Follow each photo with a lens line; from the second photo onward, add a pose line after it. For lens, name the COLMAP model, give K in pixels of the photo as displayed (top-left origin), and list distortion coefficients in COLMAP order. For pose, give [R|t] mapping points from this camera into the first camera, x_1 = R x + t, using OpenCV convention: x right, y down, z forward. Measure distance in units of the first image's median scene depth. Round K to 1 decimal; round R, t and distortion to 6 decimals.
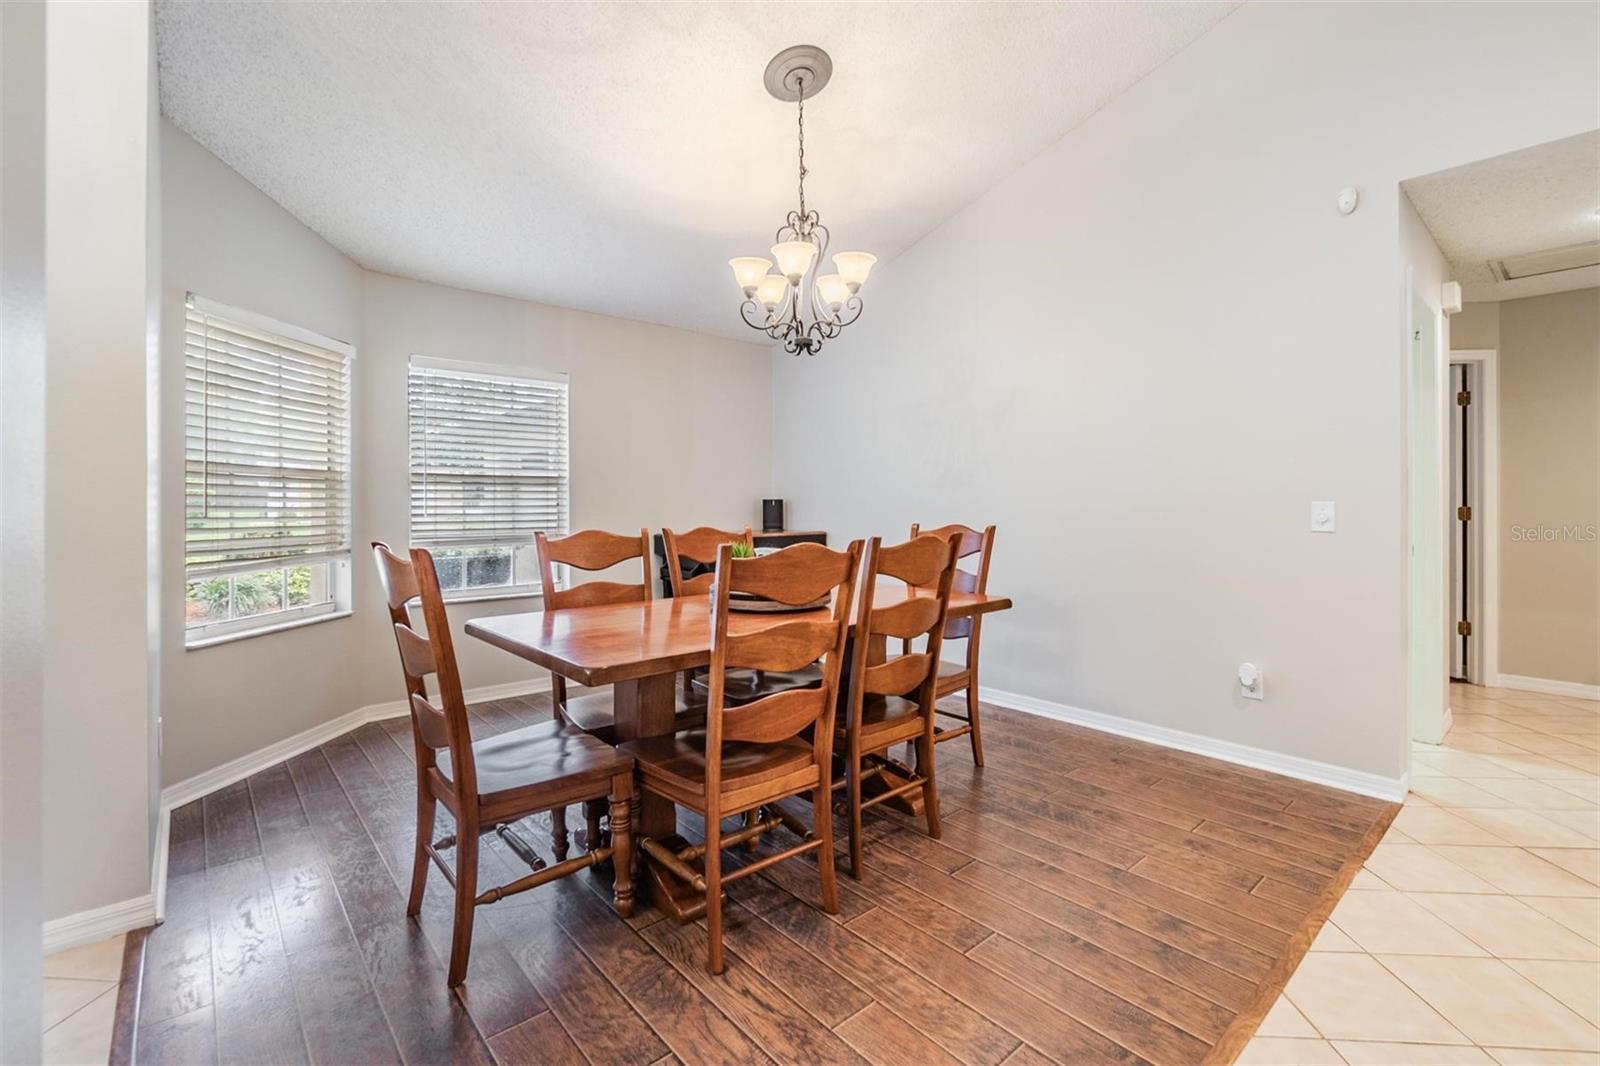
lens RADIAL K [[692.9, 0, 798.5], [0, 692.9, 500.9], [0, 0, 1]] dist [0.002362, 0.000183]
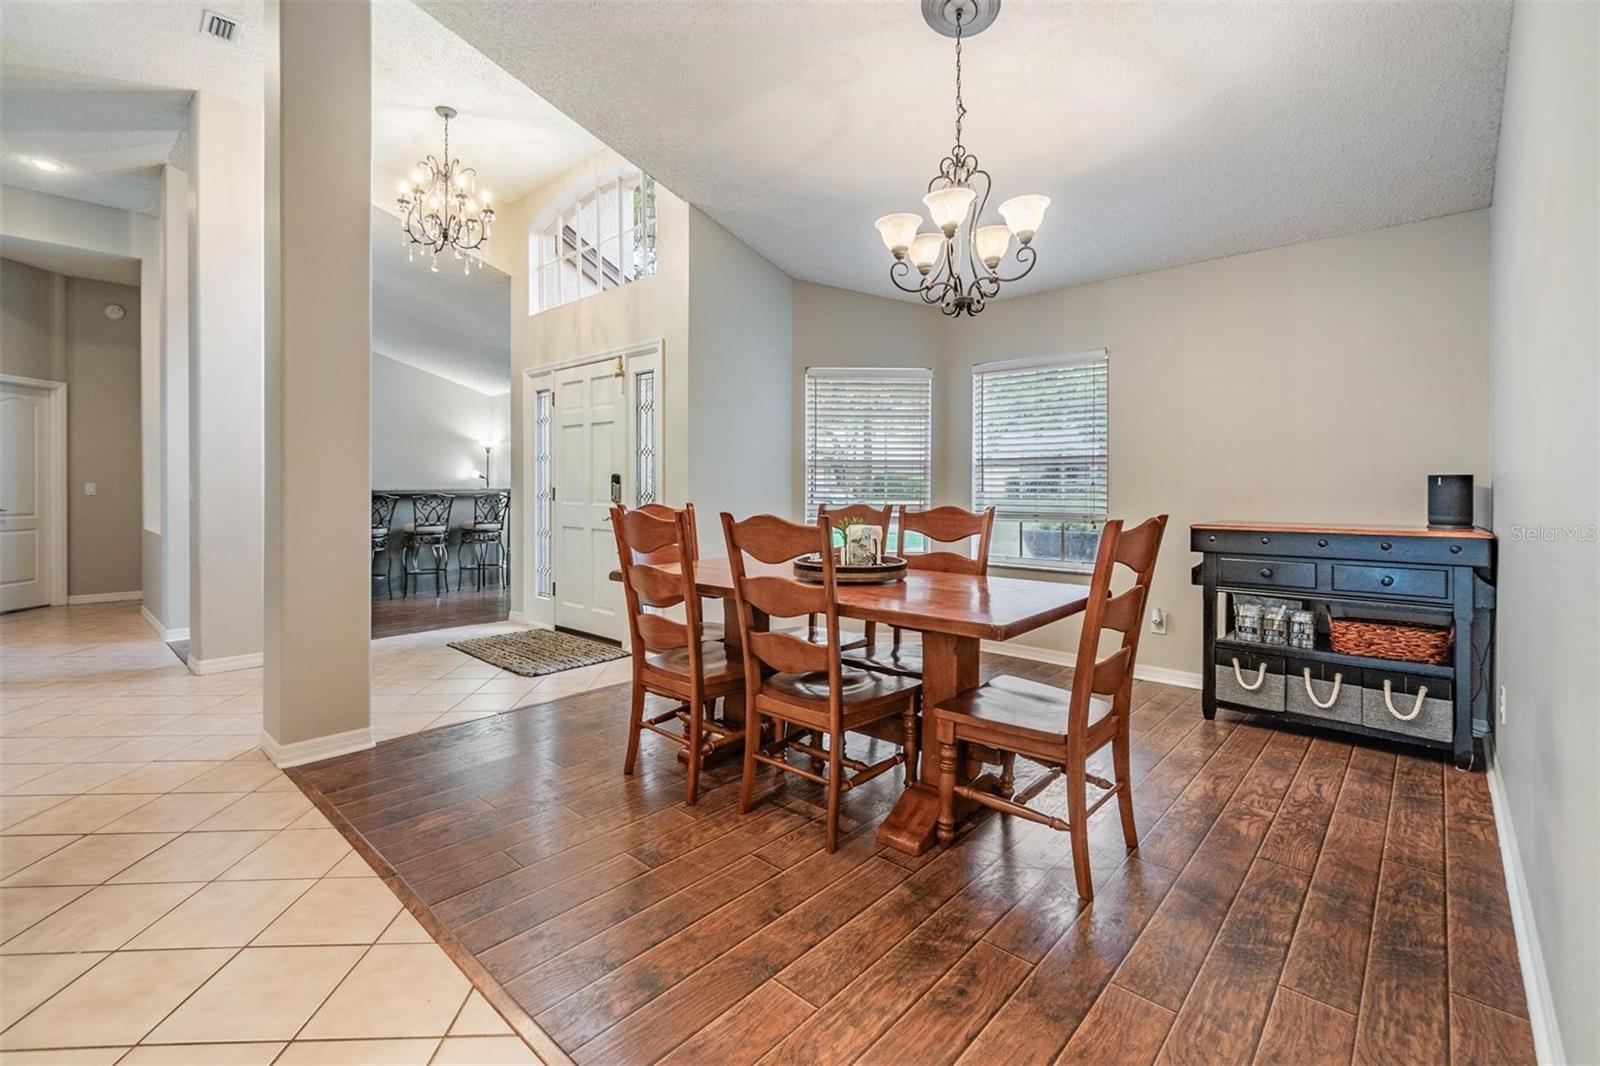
lens RADIAL K [[712.5, 0, 800.5], [0, 712.5, 489.8], [0, 0, 1]] dist [0.003633, 0.000476]
pose [[0.114244, 0.009329, -0.993409, 0.892366], [0.005214, 0.999937, 0.009990, 0.002291], [0.993439, -0.006321, 0.114188, 0.686002]]
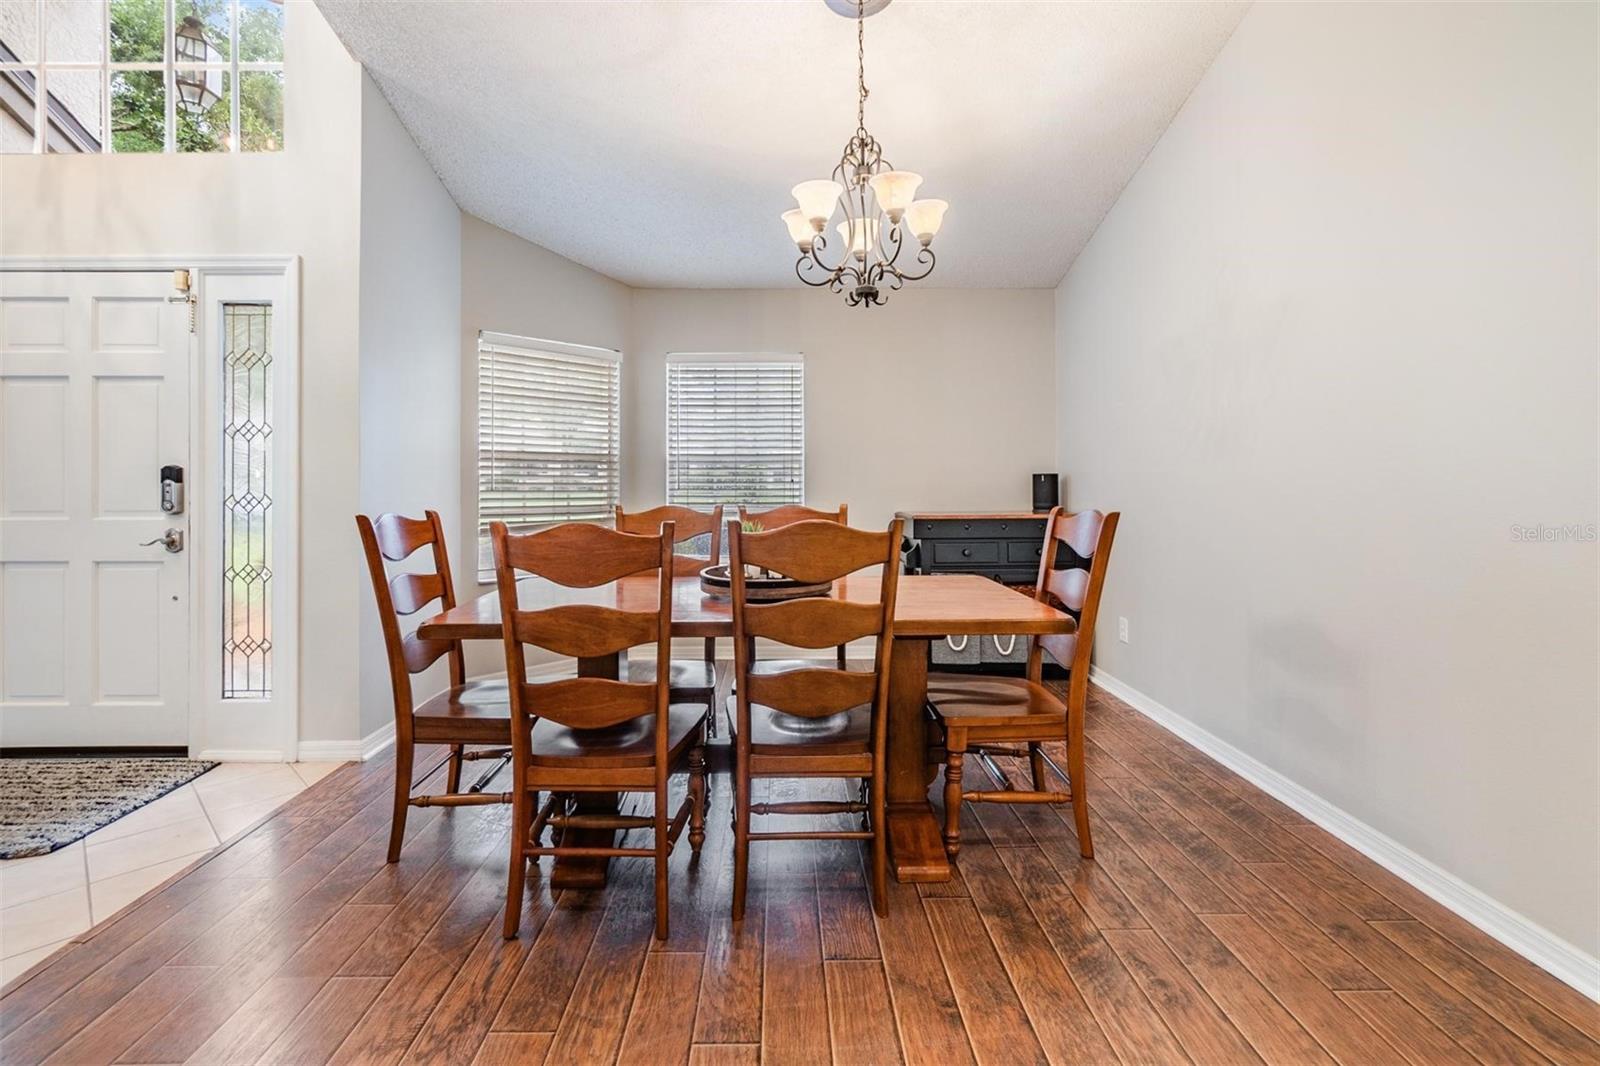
lens RADIAL K [[724.6, 0, 794.7], [0, 724.6, 477.3], [0, 0, 1]] dist [-0.001587, -0.000032]
pose [[0.763593, -0.002623, -0.645693, 0.514556], [0.004320, 0.999990, 0.001047, -0.001259], [0.645684, -0.003589, 0.763597, 0.259916]]
